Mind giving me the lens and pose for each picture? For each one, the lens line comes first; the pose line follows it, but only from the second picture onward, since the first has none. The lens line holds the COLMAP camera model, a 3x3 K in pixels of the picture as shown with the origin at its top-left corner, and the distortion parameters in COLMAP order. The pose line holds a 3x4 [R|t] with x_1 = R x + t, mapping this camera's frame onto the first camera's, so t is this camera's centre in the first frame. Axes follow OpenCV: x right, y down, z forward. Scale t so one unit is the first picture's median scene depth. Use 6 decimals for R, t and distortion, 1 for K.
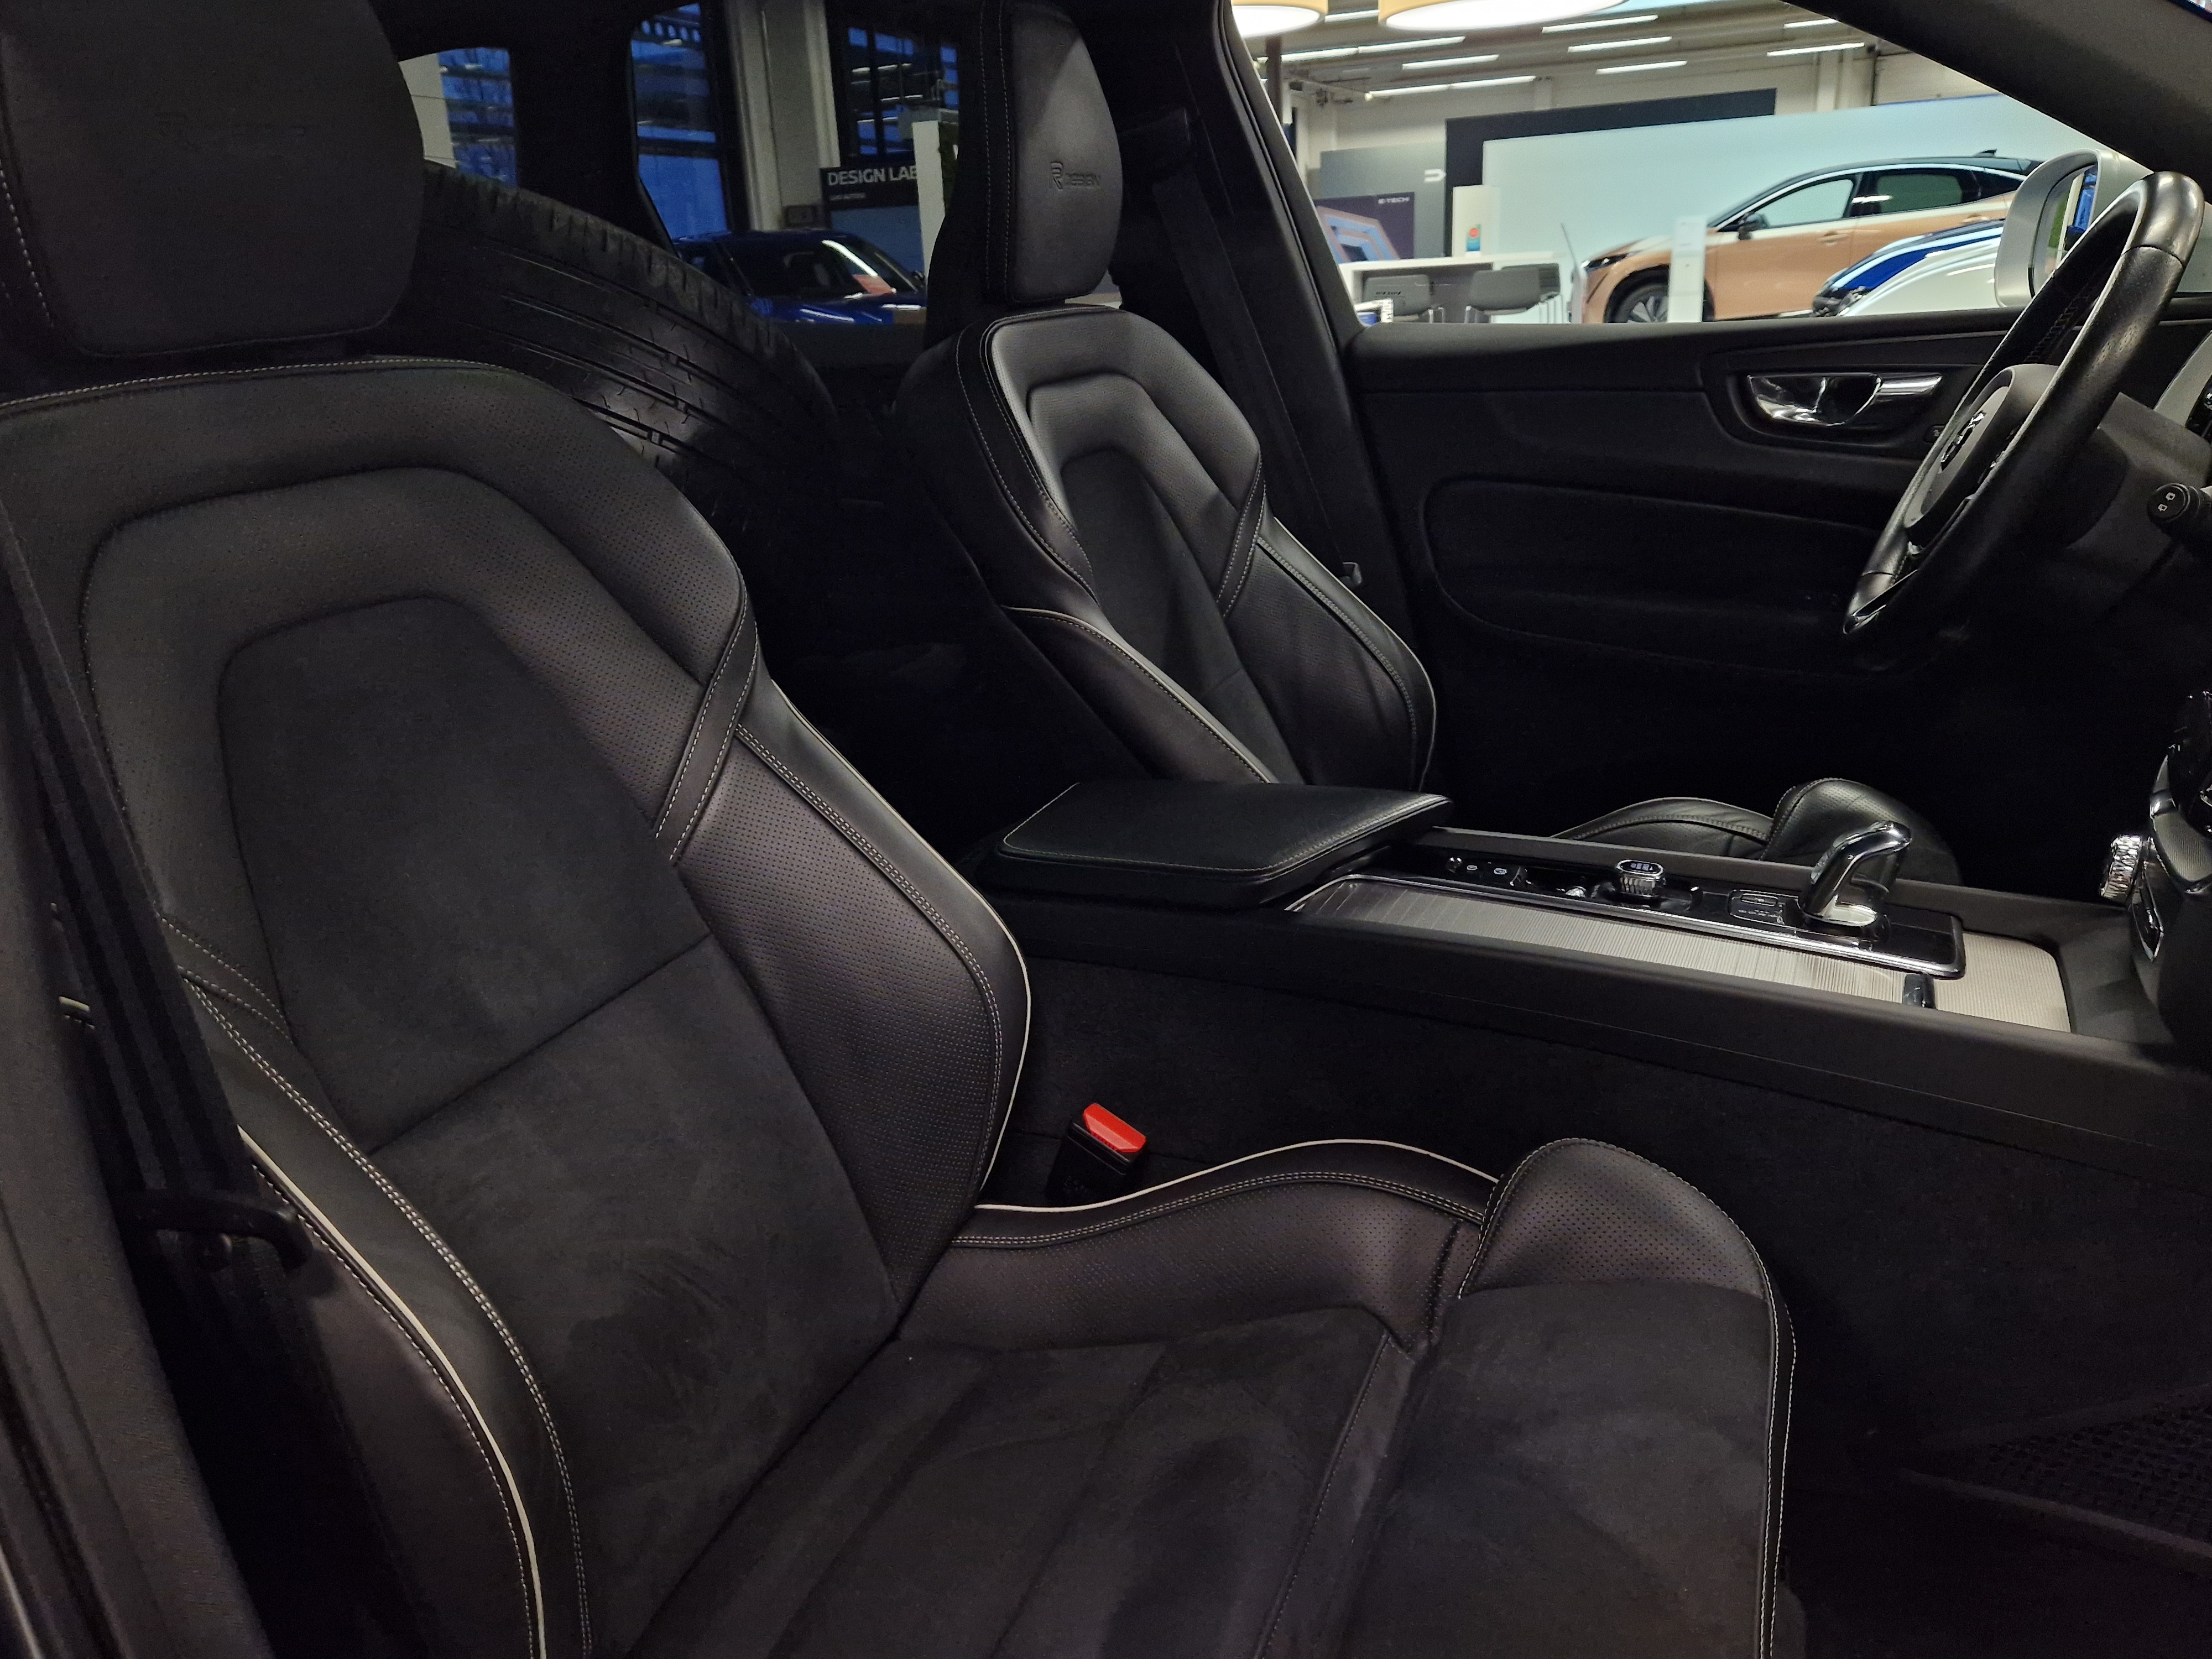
lens RADIAL K [[1634.2, 0, 1106.0], [0, 1634.2, 829.5], [0, 0, 1]] dist [0.083917, -0.094417]
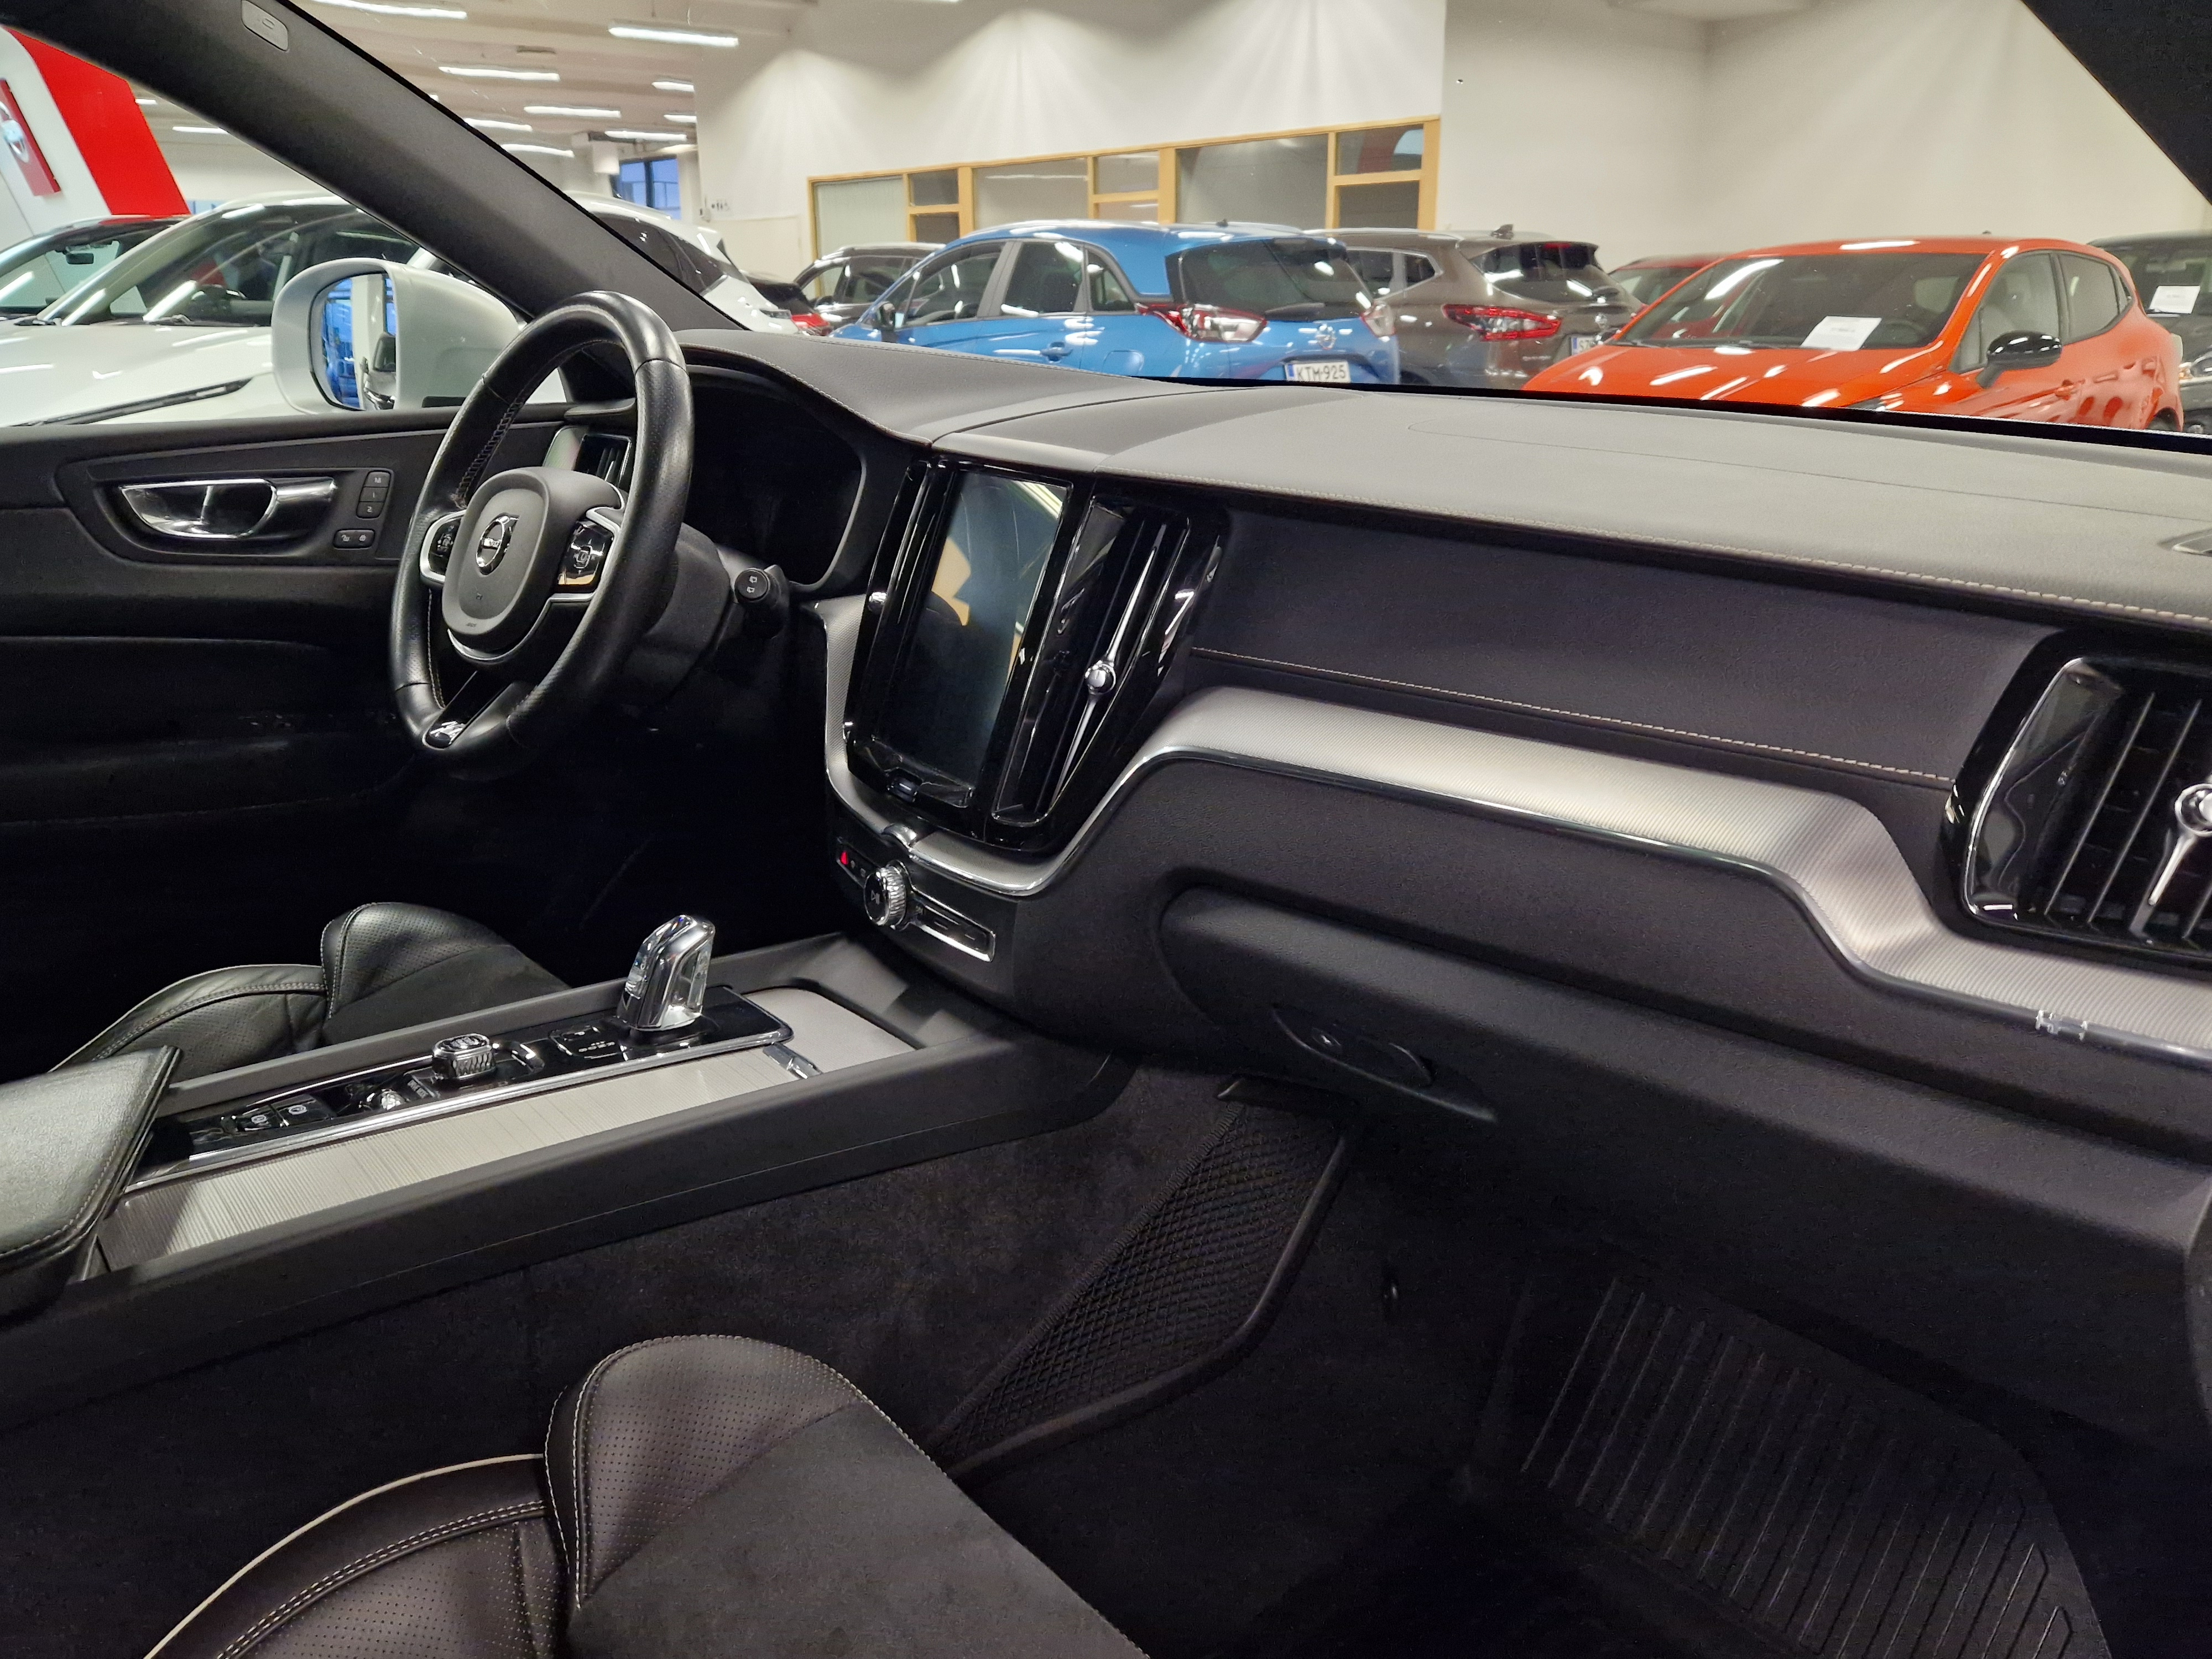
lens RADIAL K [[1634.2, 0, 1106.0], [0, 1634.2, 829.5], [0, 0, 1]] dist [0.083917, -0.094417]
pose [[0.470400, -0.216906, 0.855380, -0.153344], [0.267996, 0.958654, 0.095715, -0.049949], [-0.840775, 0.184215, 0.509080, 0.165903]]
